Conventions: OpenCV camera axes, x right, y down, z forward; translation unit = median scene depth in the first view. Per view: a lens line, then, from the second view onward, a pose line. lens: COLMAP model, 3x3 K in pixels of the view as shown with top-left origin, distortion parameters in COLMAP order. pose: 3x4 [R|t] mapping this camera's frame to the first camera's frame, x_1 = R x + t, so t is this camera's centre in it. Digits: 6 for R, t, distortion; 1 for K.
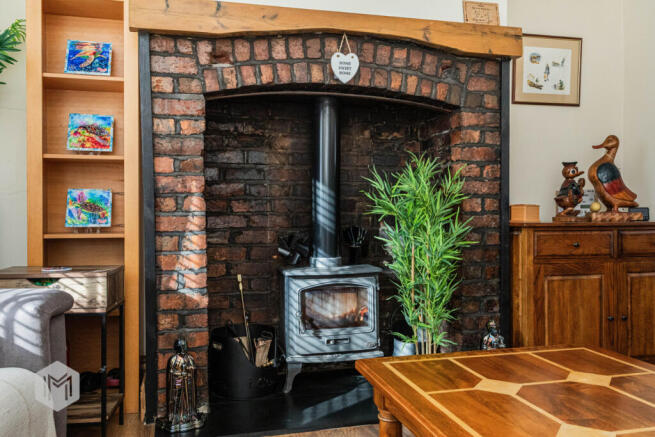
lens RADIAL K [[546.4, 0, 328.2], [0, 546.4, 219.8], [0, 0, 1]] dist [0.011014, -0.018938]
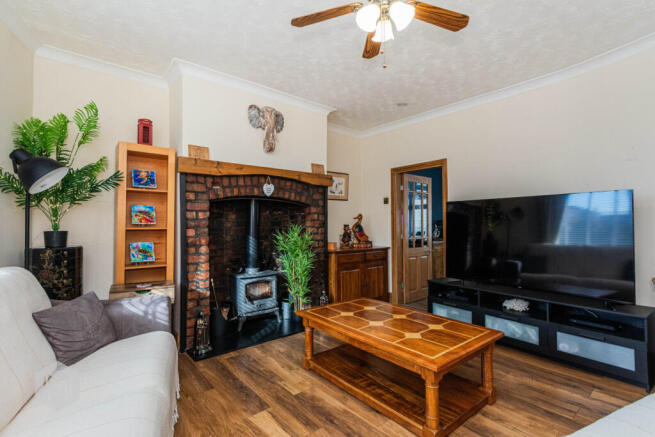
lens RADIAL K [[309.7, 0, 327.0], [0, 309.7, 218.9], [0, 0, 1]] dist [-0.001006, 0.003024]
pose [[0.905940, 0.009541, 0.423298, -0.298025], [0.004214, 0.999493, -0.031548, -0.102539], [-0.423384, 0.030364, 0.905441, -0.321658]]
